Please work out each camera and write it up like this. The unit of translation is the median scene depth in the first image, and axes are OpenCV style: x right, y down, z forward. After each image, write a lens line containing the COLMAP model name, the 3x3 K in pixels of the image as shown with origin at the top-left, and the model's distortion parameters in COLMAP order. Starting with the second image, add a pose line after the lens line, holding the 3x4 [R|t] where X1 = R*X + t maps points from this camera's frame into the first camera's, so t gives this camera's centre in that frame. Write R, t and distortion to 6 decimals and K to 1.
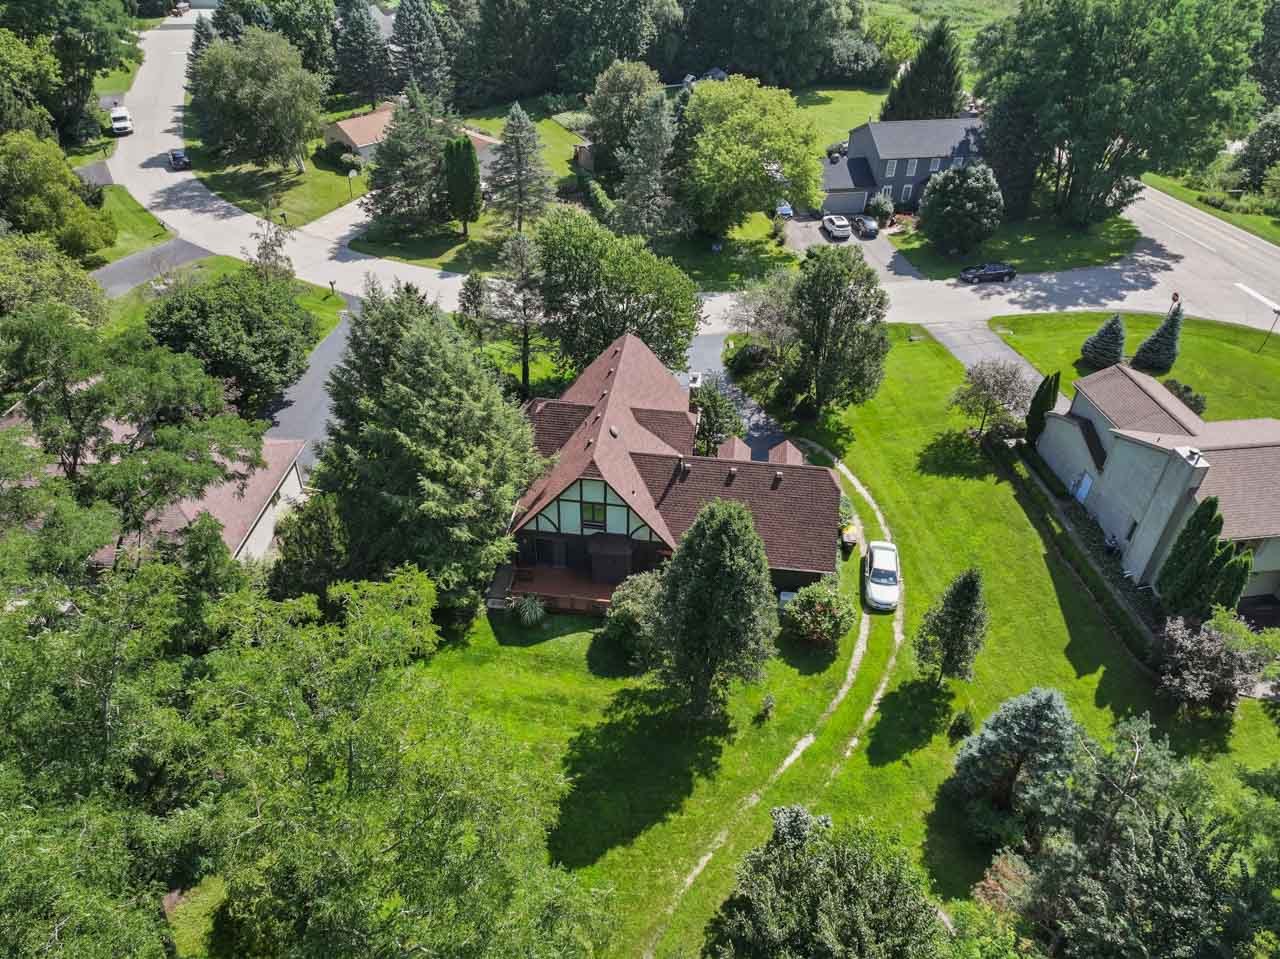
lens RADIAL K [[912.7, 0, 647.5], [0, 912.7, 479.1], [0, 0, 1]] dist [0.006688, 0.007957]
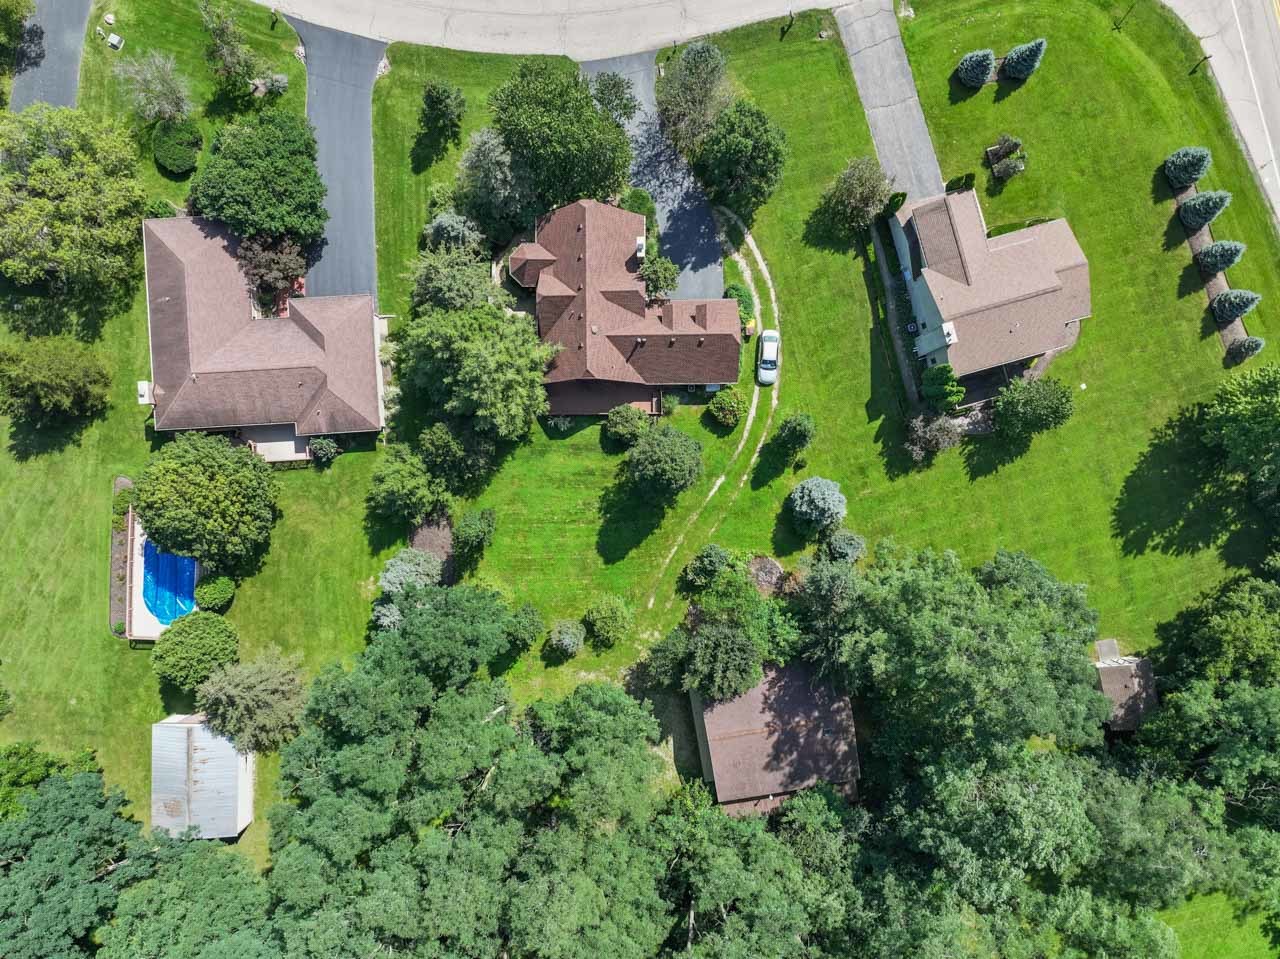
lens RADIAL K [[912.7, 0, 643.0], [0, 912.7, 478.5], [0, 0, 1]] dist [0.006688, 0.007957]
pose [[0.992333, -0.122091, -0.019200, 0.040179], [0.088014, 0.589036, 0.803300, -1.098755], [-0.086766, -0.798831, 0.595265, -0.121203]]
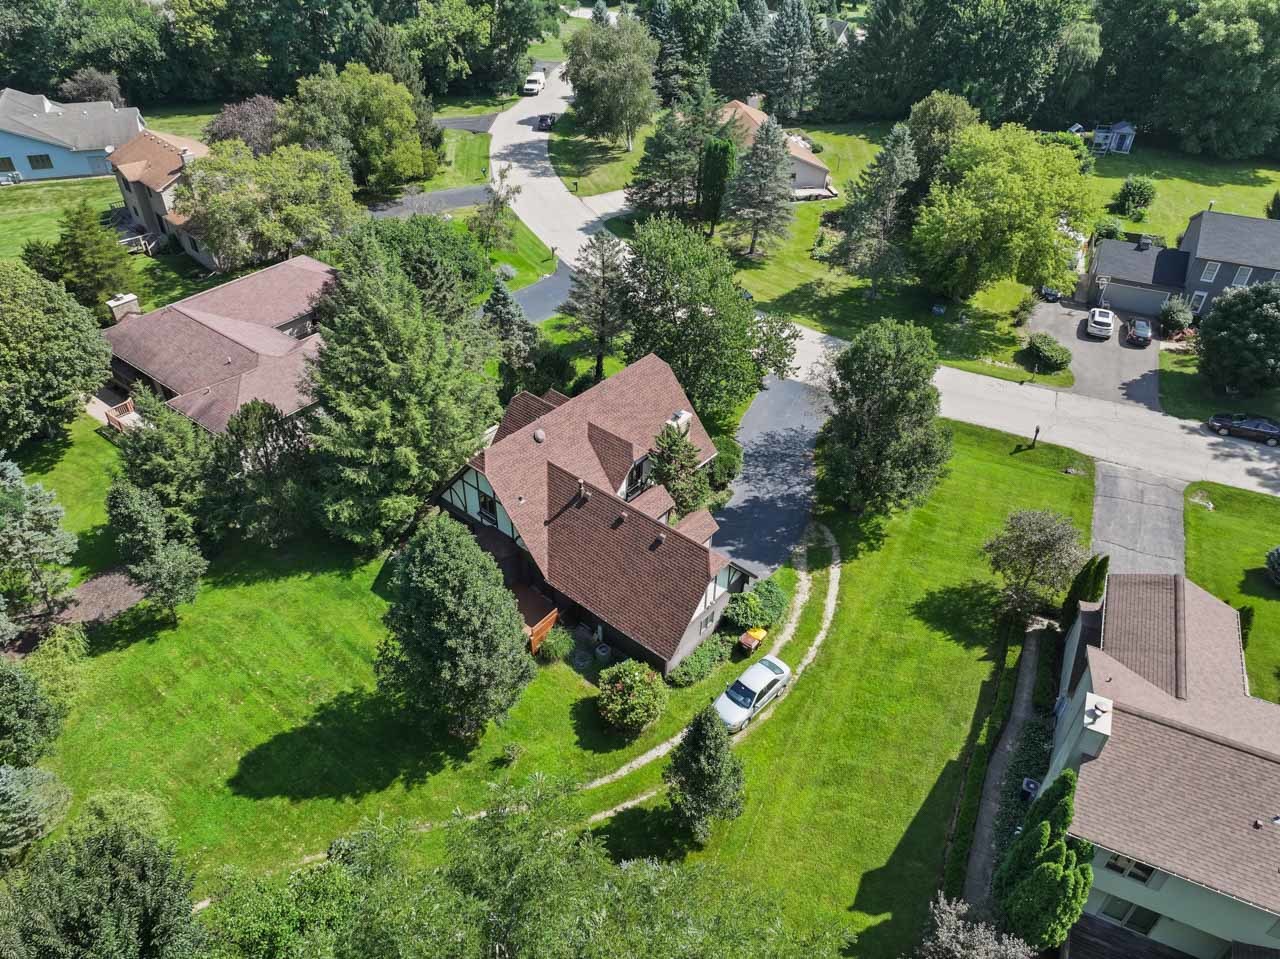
lens RADIAL K [[912.7, 0, 646.0], [0, 912.7, 477.7], [0, 0, 1]] dist [0.006688, 0.007957]
pose [[0.833050, 0.332812, -0.441887, 0.492236], [-0.338130, 0.938535, 0.069423, -0.113509], [0.437832, 0.091583, 0.894380, 0.166023]]
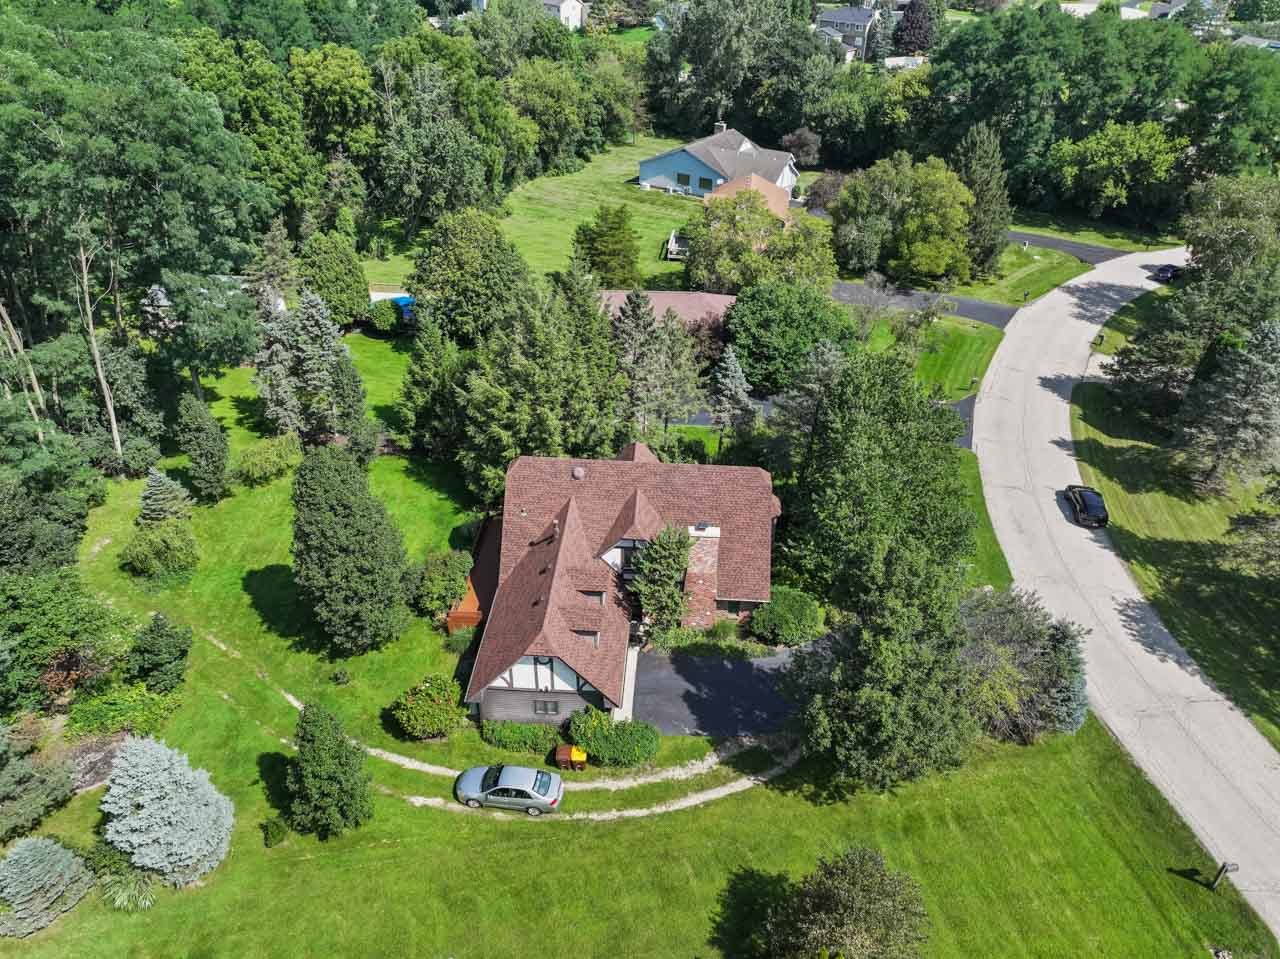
lens RADIAL K [[912.7, 0, 631.6], [0, 912.7, 474.6], [0, 0, 1]] dist [0.006688, 0.007957]
pose [[0.044412, 0.525335, -0.849736, 0.810694], [-0.619046, 0.682065, 0.389320, -0.470786], [0.784098, 0.508735, 0.355498, 0.658519]]
